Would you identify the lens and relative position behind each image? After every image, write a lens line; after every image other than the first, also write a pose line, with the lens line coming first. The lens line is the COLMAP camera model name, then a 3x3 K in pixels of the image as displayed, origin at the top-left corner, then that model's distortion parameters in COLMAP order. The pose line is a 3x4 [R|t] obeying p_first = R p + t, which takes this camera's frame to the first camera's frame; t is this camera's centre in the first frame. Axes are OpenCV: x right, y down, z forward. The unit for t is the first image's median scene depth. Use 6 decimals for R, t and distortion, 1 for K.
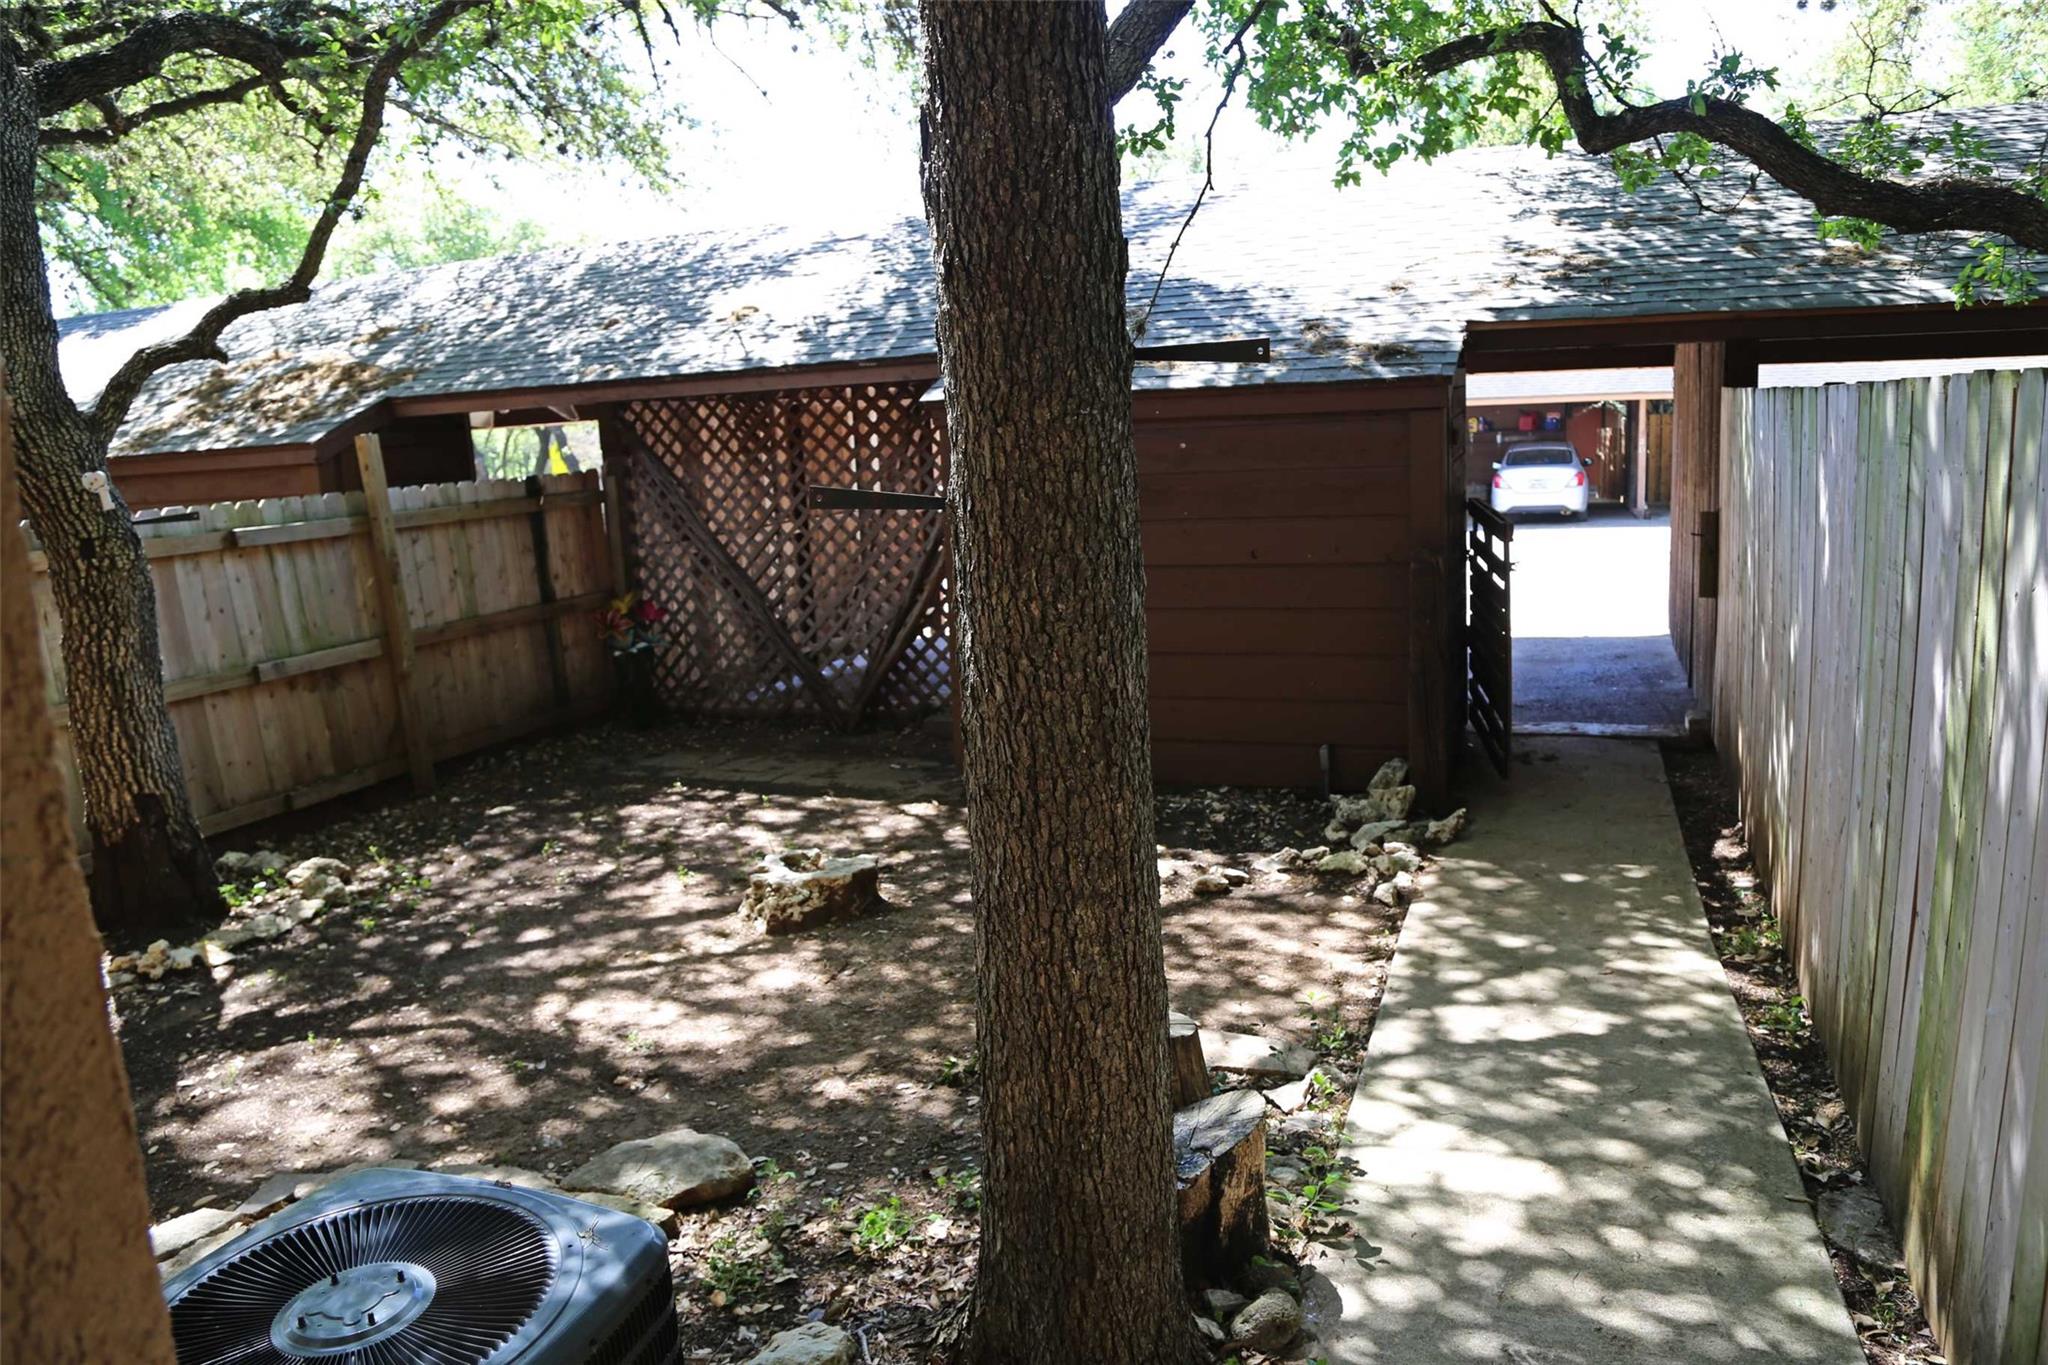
lens RADIAL K [[1394.7, 0, 1022.8], [0, 1394.7, 701.9], [0, 0, 1]] dist [-0.125093, 0.064987]
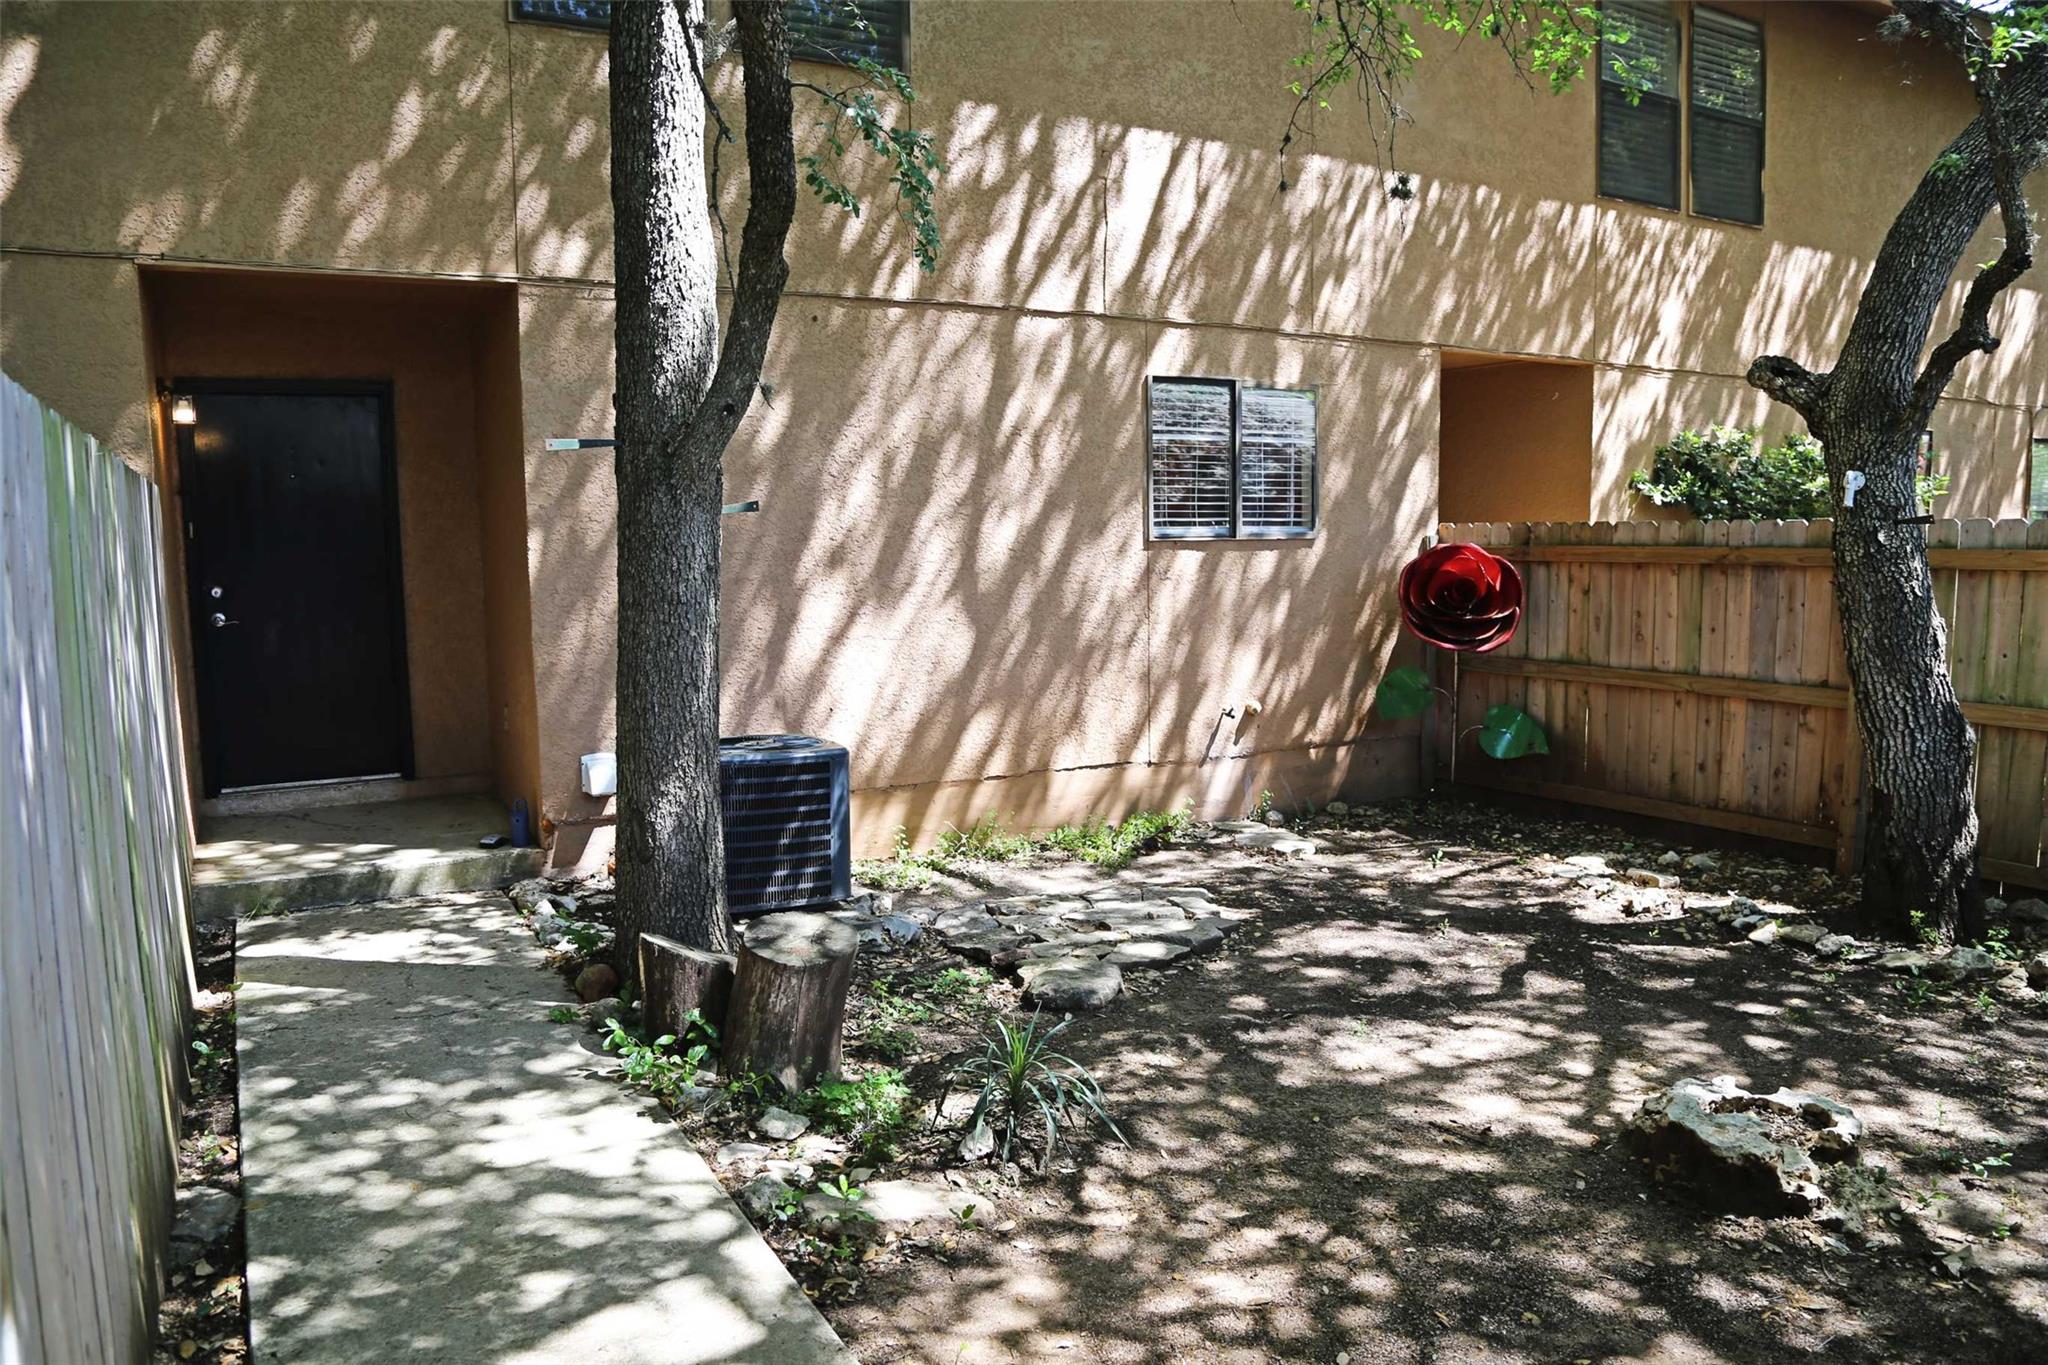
lens RADIAL K [[1394.7, 0, 1022.8], [0, 1394.7, 701.9], [0, 0, 1]] dist [-0.125093, 0.064987]
pose [[-0.631736, 0.141450, -0.762169, 0.641555], [-0.113152, 0.955854, 0.271183, -0.242387], [0.766881, 0.257557, -0.587842, 1.342177]]
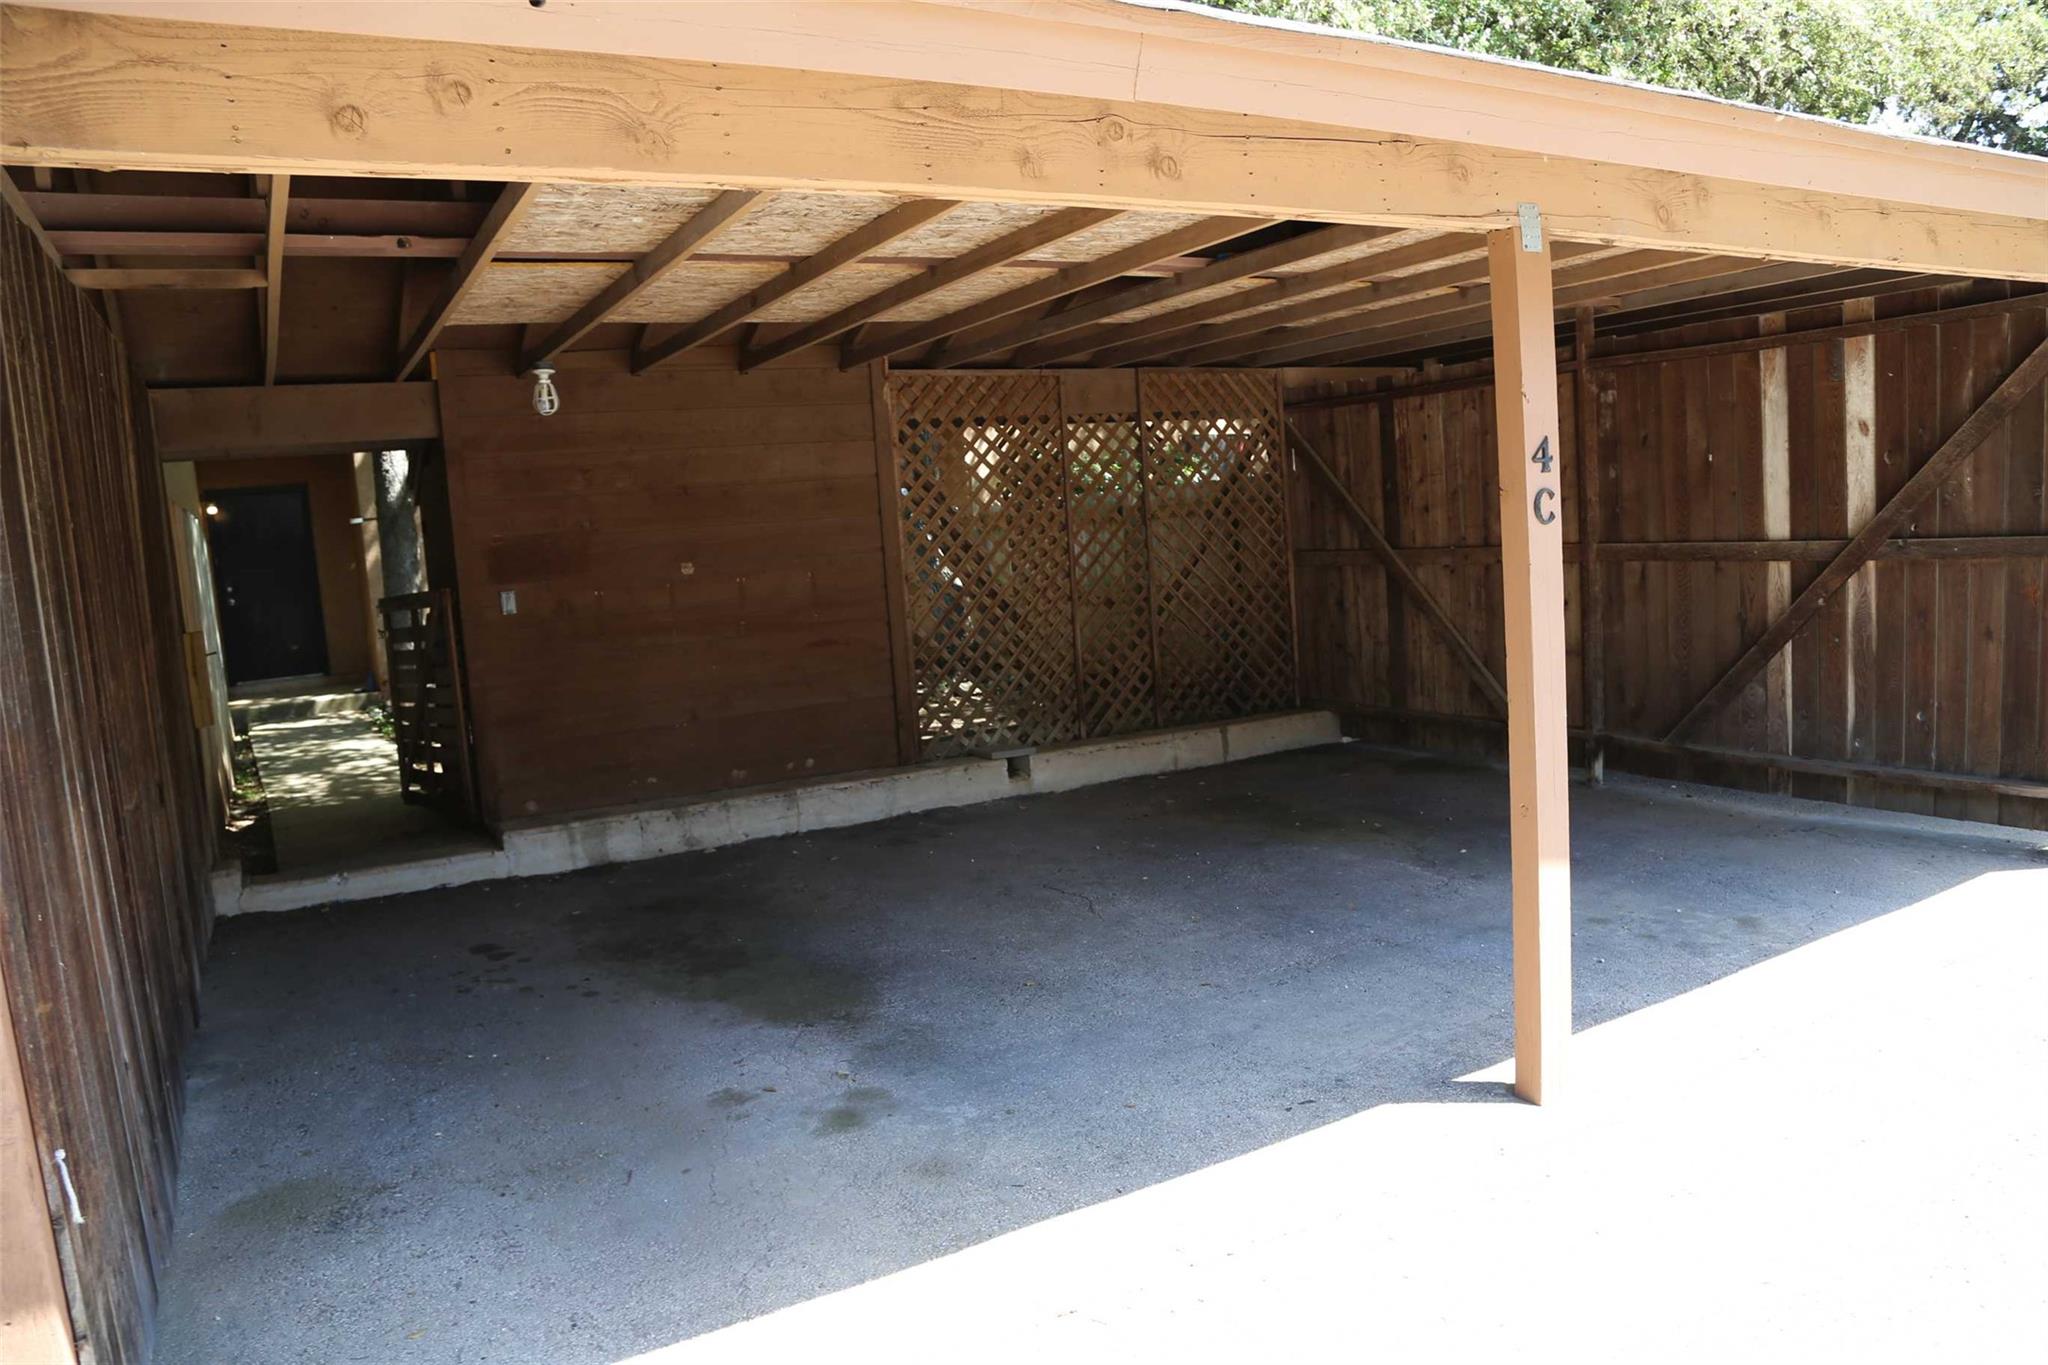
lens RADIAL K [[1394.7, 0, 1022.8], [0, 1394.7, 701.9], [0, 0, 1]] dist [-0.125093, 0.064987]
pose [[-0.619670, 0.184300, -0.762918, 1.236617], [-0.064925, 0.956671, 0.283839, -0.554777], [0.782173, 0.225419, -0.580855, 2.803992]]
